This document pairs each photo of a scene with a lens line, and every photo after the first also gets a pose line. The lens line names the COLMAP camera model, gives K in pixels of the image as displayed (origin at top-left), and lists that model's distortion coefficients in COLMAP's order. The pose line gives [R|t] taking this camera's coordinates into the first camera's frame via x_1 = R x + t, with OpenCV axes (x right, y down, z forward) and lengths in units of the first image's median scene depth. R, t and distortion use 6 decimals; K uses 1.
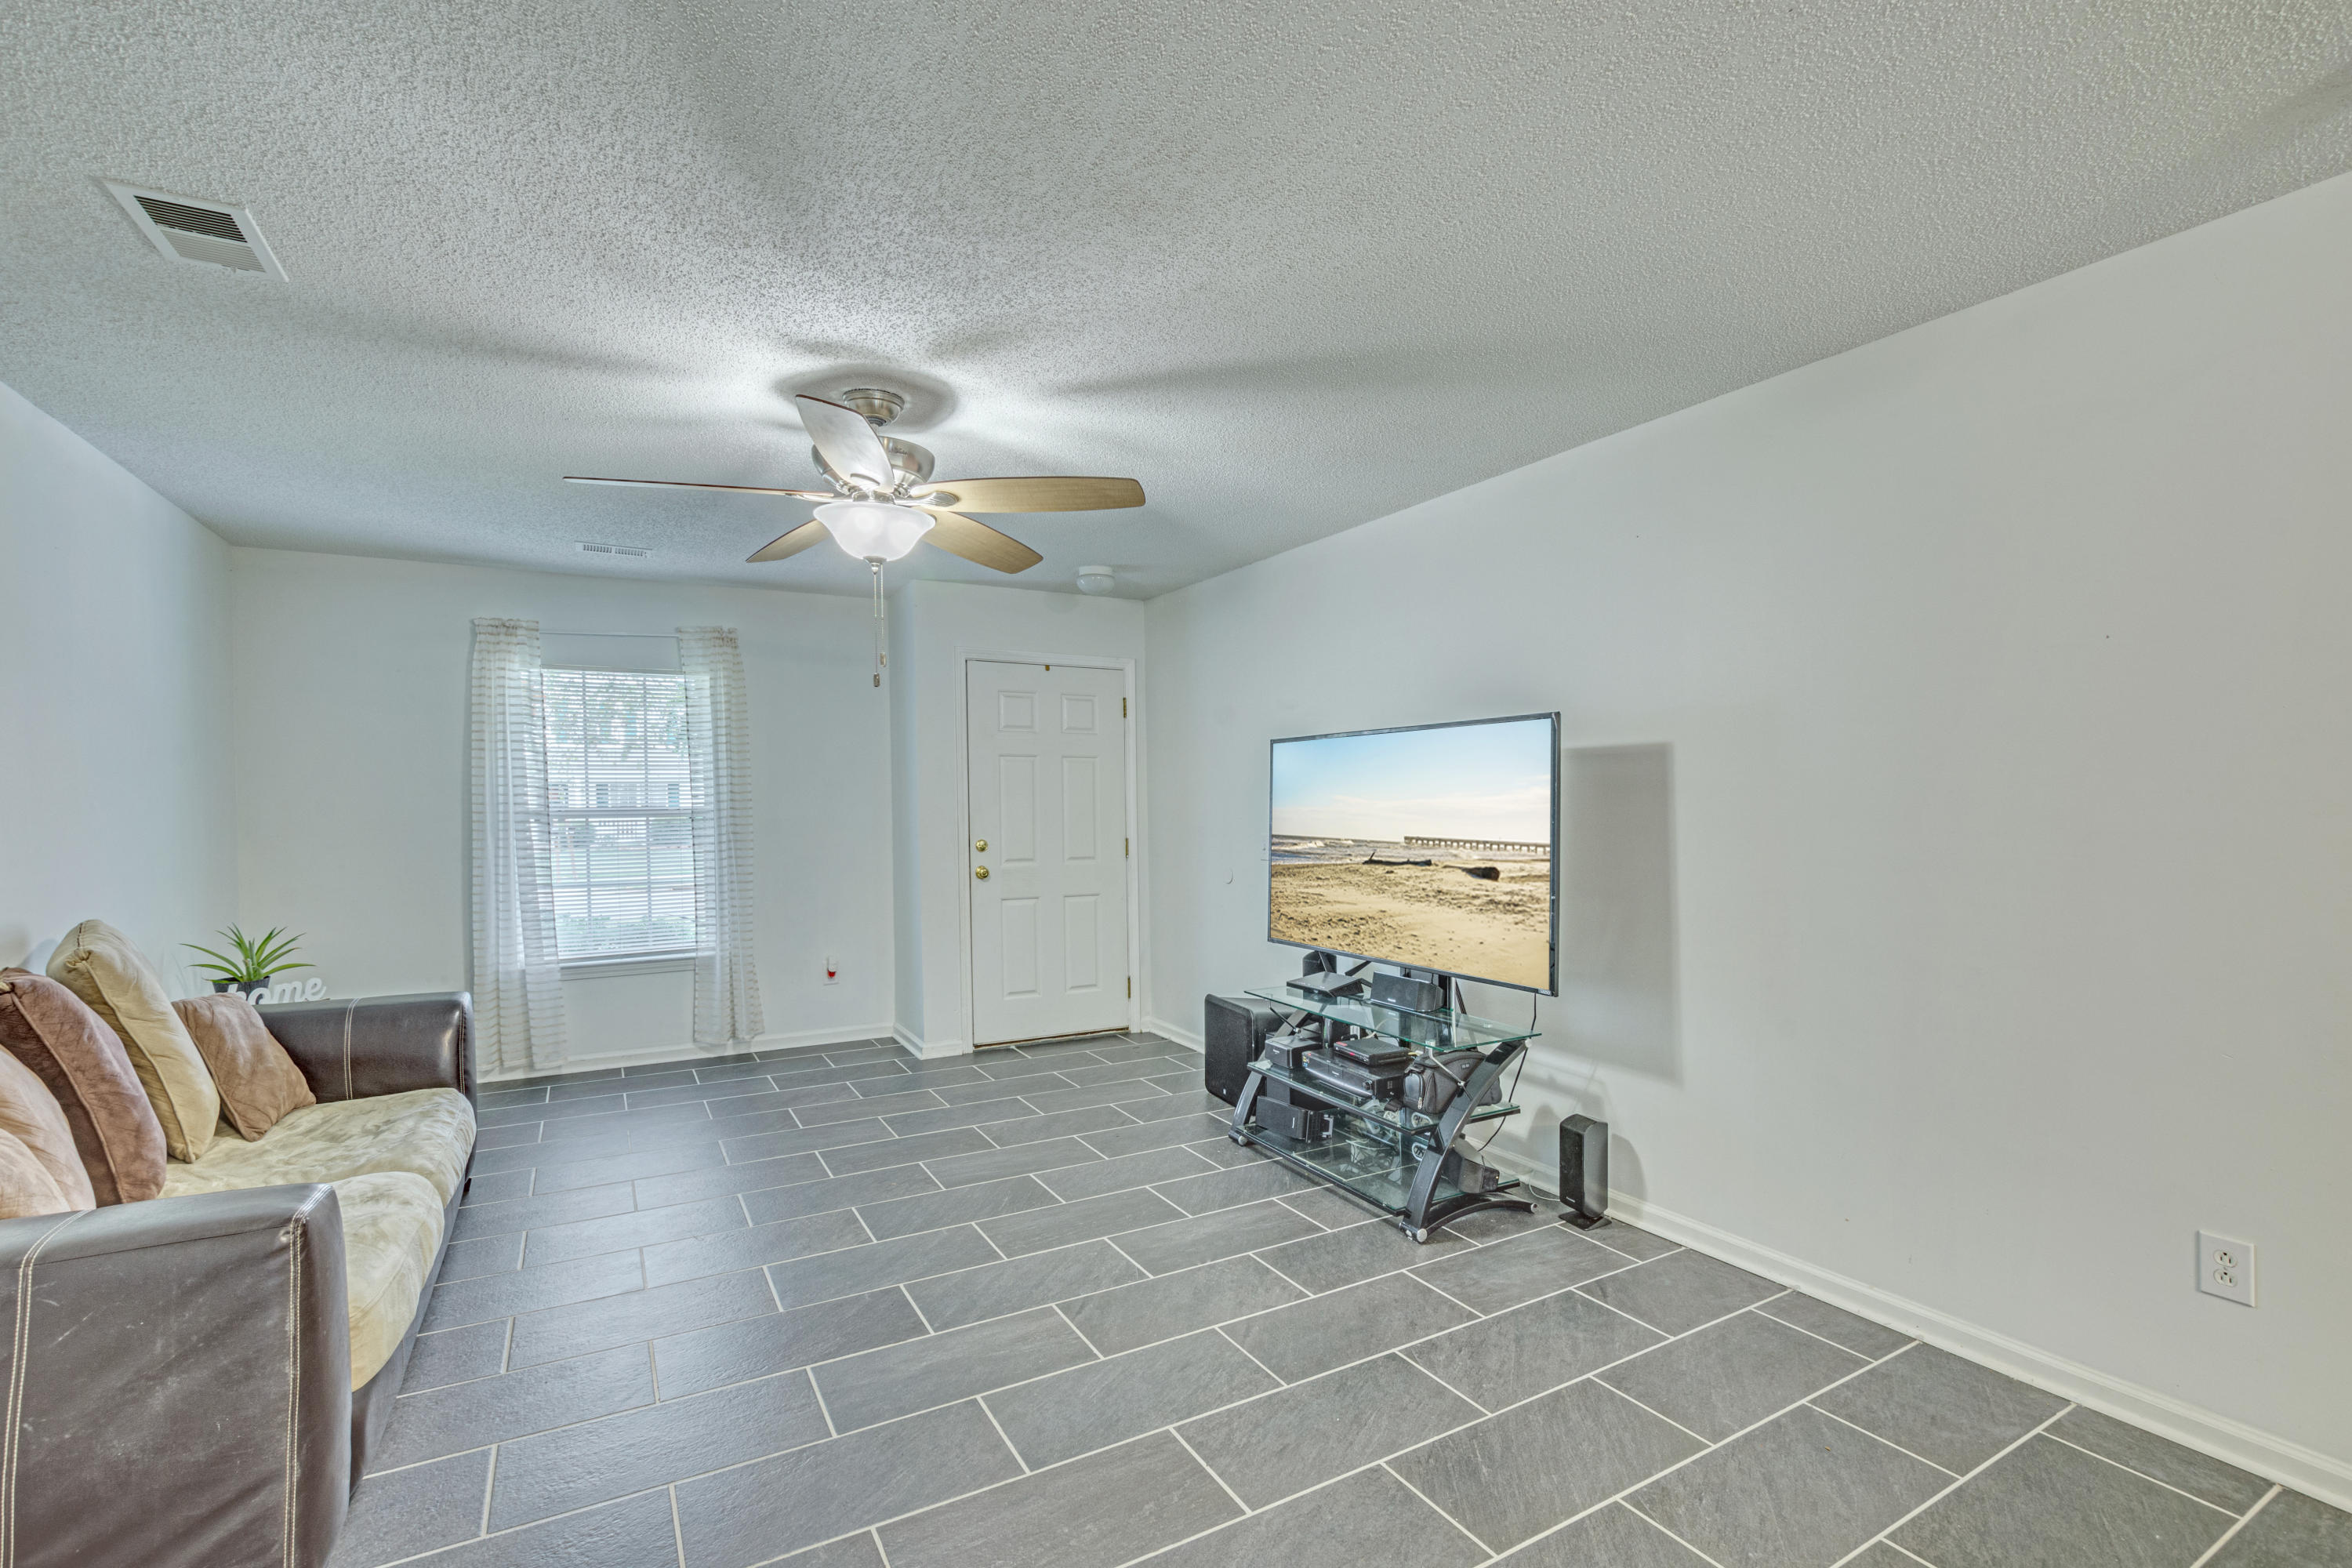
lens RADIAL K [[1032.7, 0, 1170.1], [0, 1032.7, 811.7], [0, 0, 1]] dist [-0.025886, 0.006568]
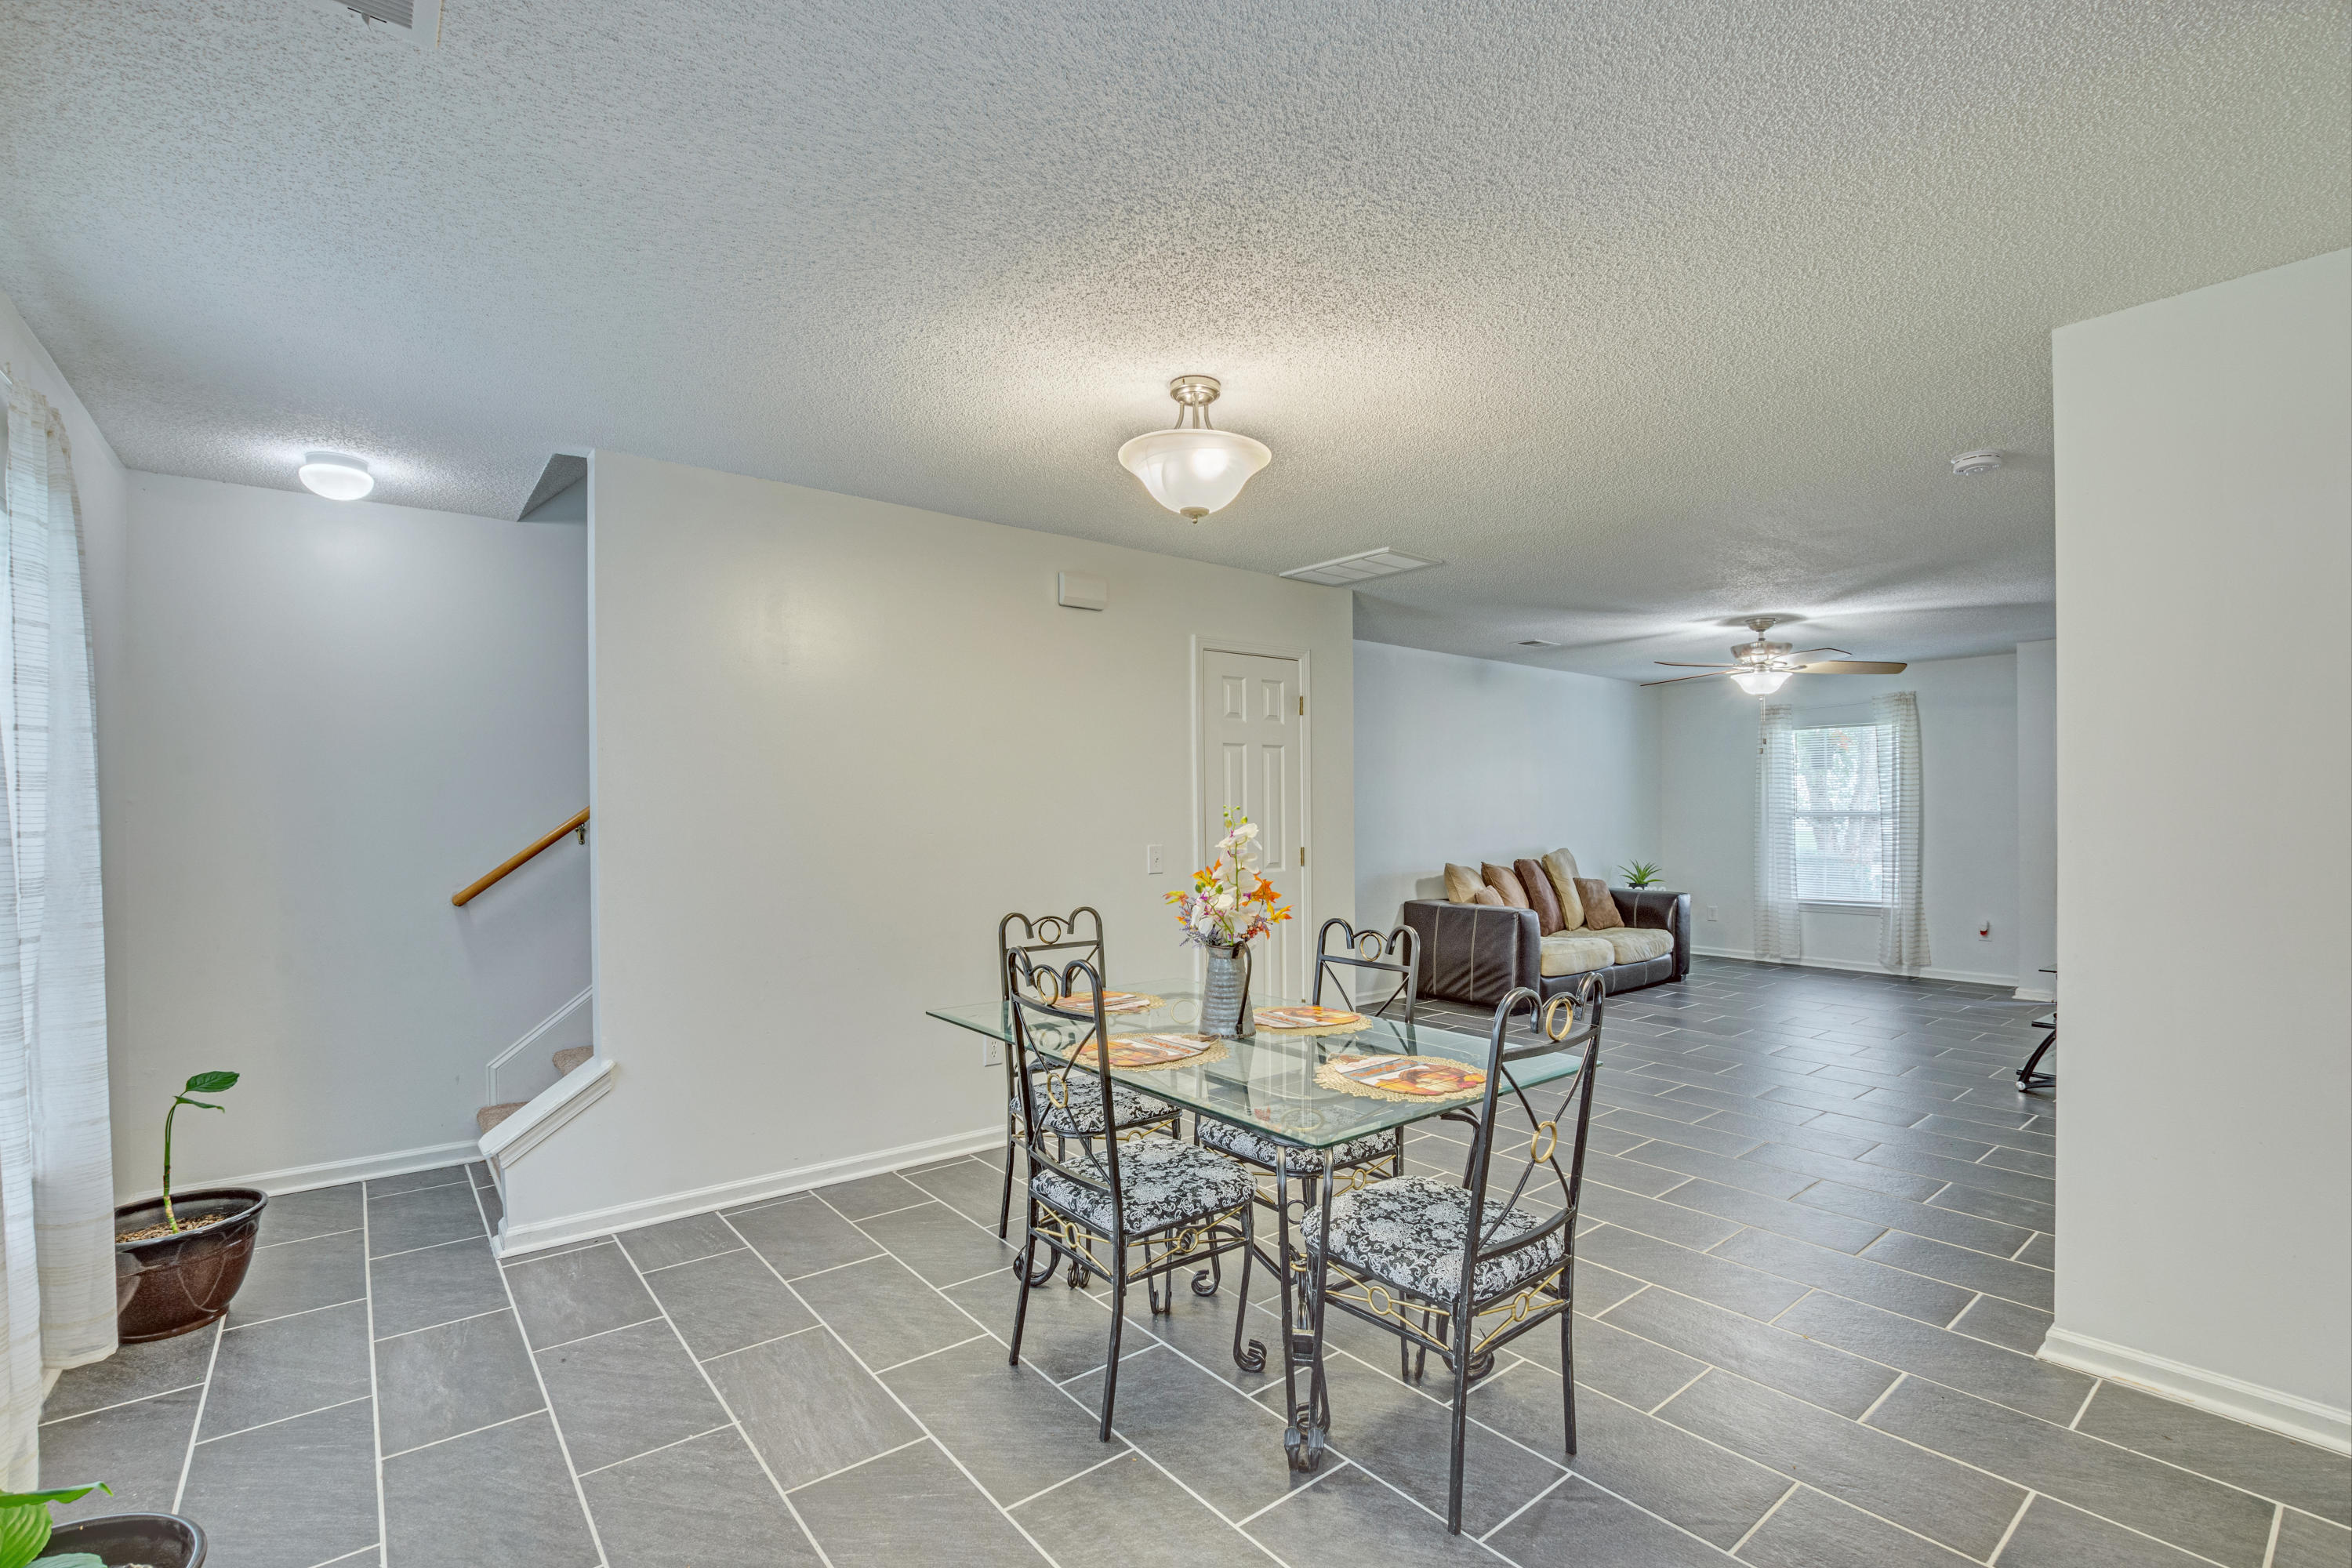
lens RADIAL K [[1032.7, 0, 1170.1], [0, 1032.7, 811.7], [0, 0, 1]] dist [-0.025886, 0.006568]
pose [[0.150896, 0.008394, -0.988514, 1.390459], [-0.010990, 0.999916, 0.006813, -0.001544], [0.988489, 0.009836, 0.150976, -0.456161]]
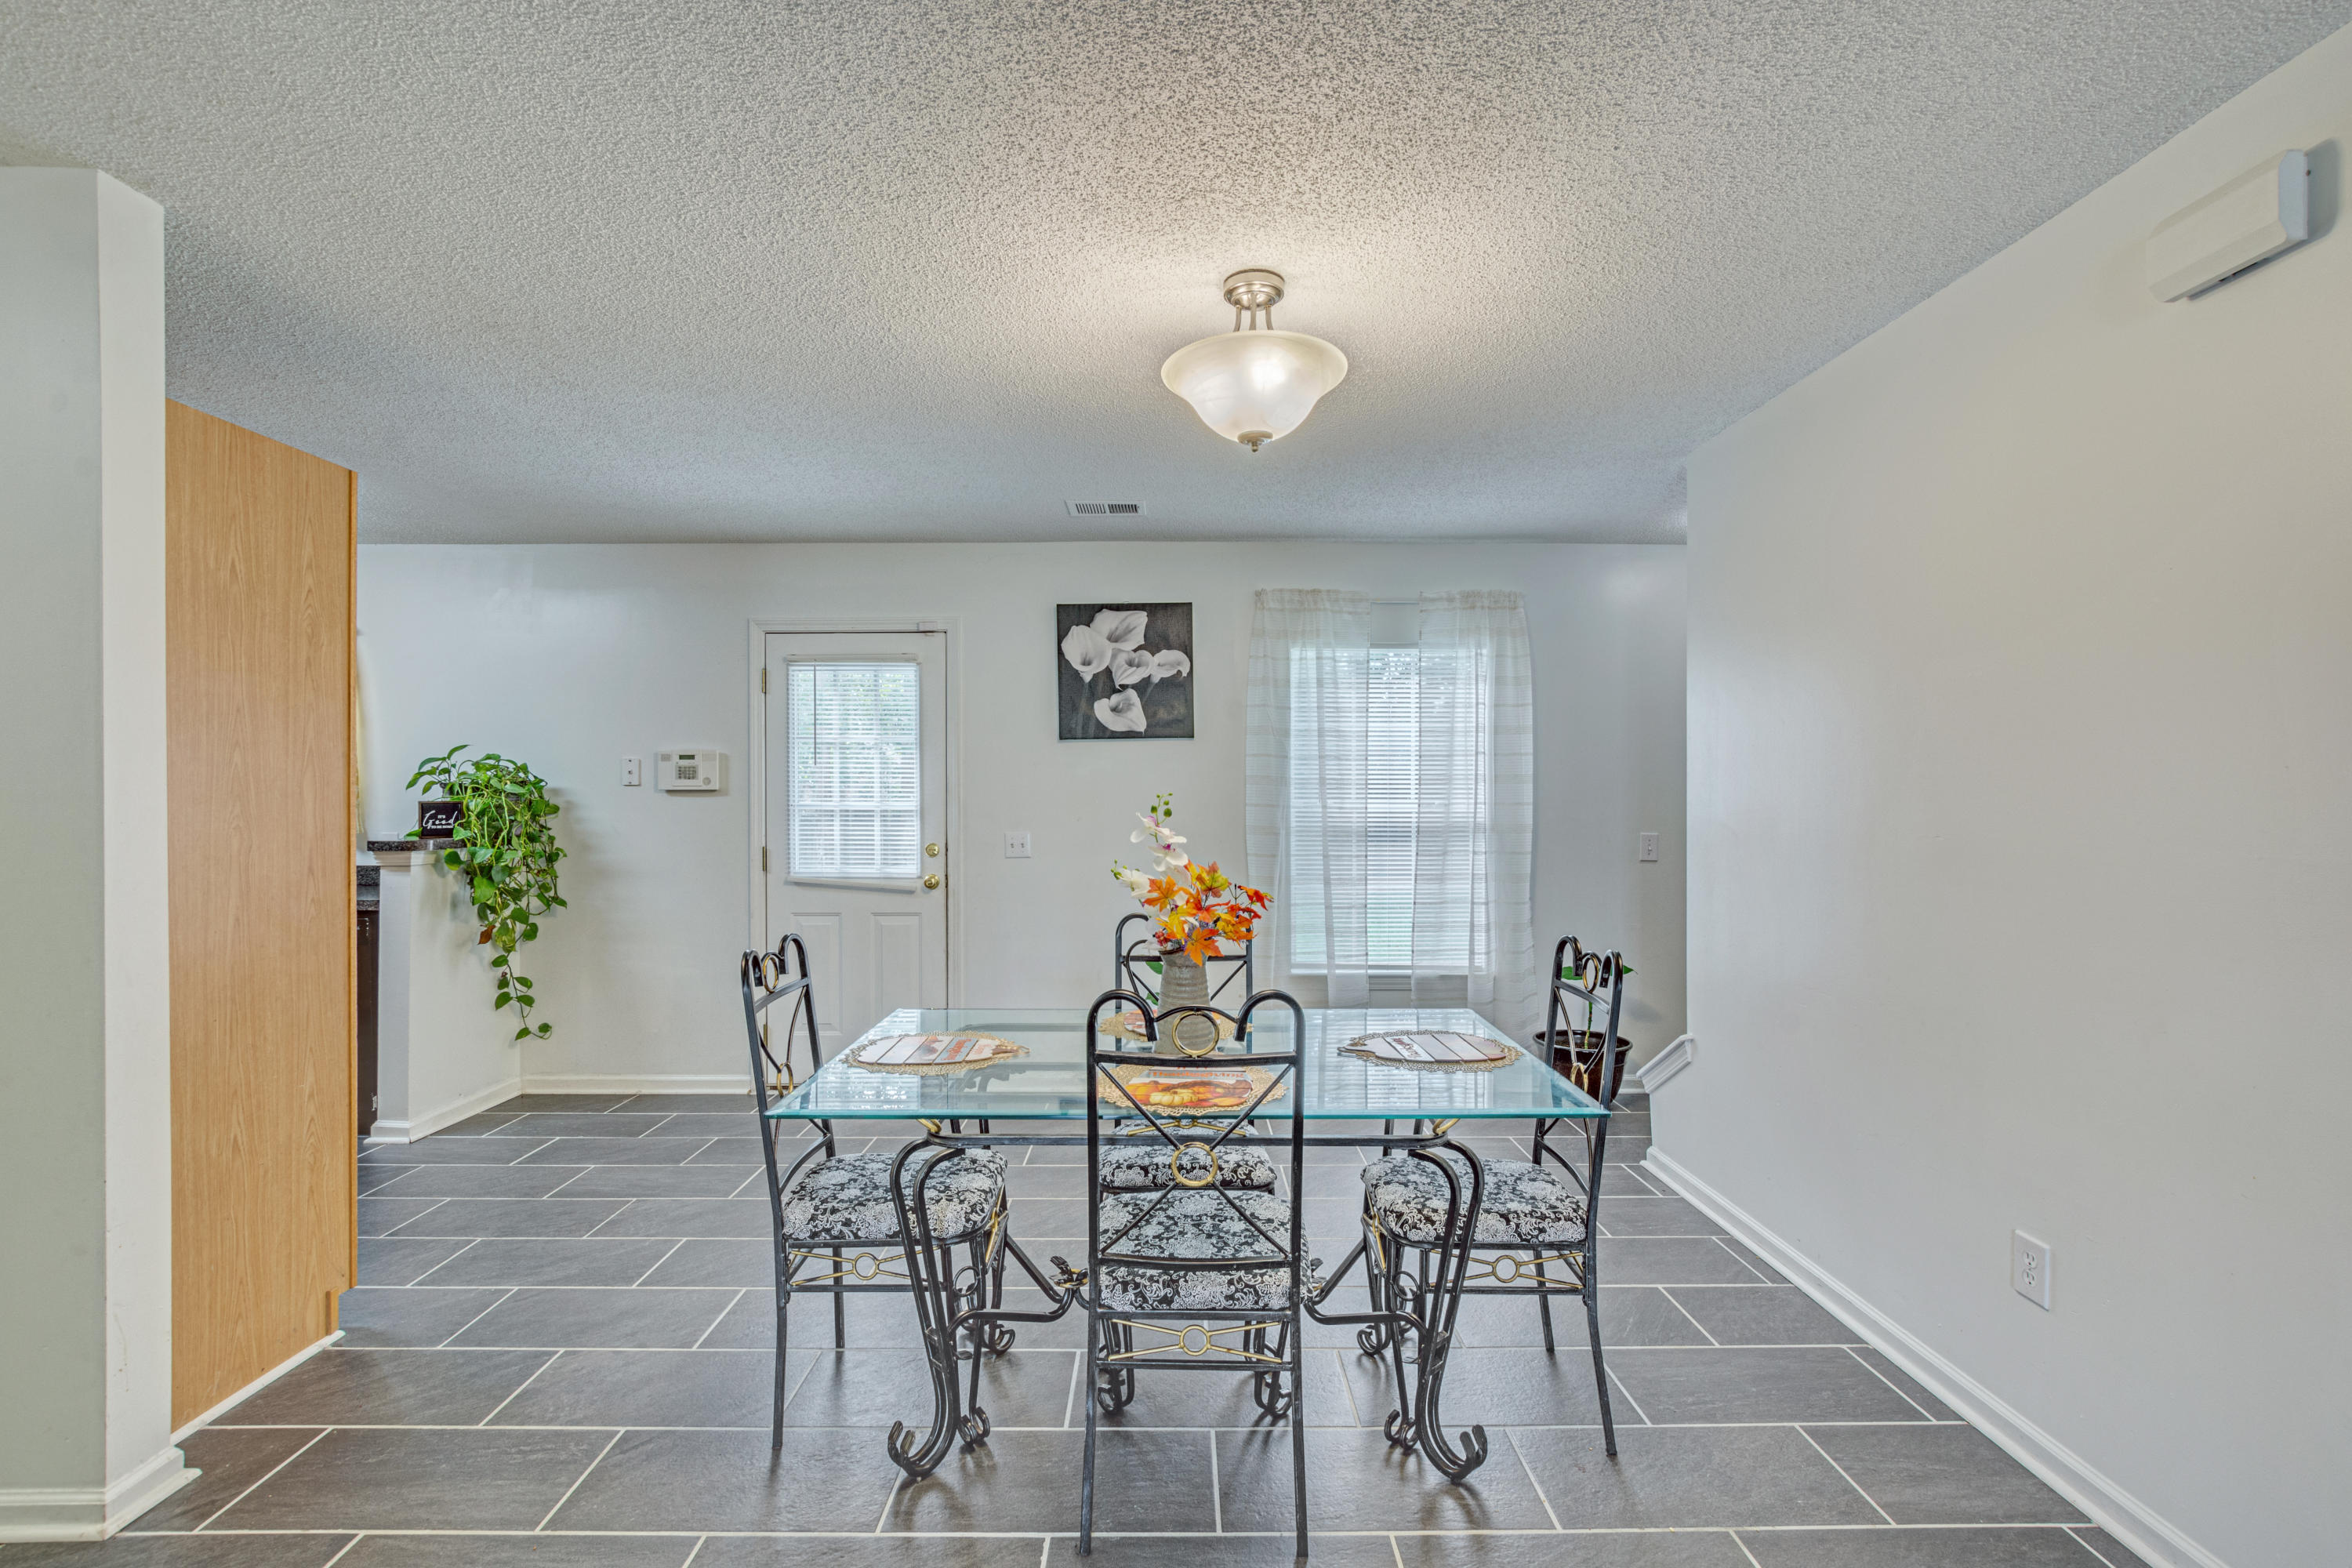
lens RADIAL K [[1039.1, 0, 1179.4], [0, 1039.1, 791.6], [0, 0, 1]] dist [-0.024319, 0.006779]
pose [[-0.872474, 0.005642, 0.488629, 0.327066], [0.010927, 0.999909, 0.007964, -0.005500], [-0.488539, 0.012288, -0.872455, 0.284553]]
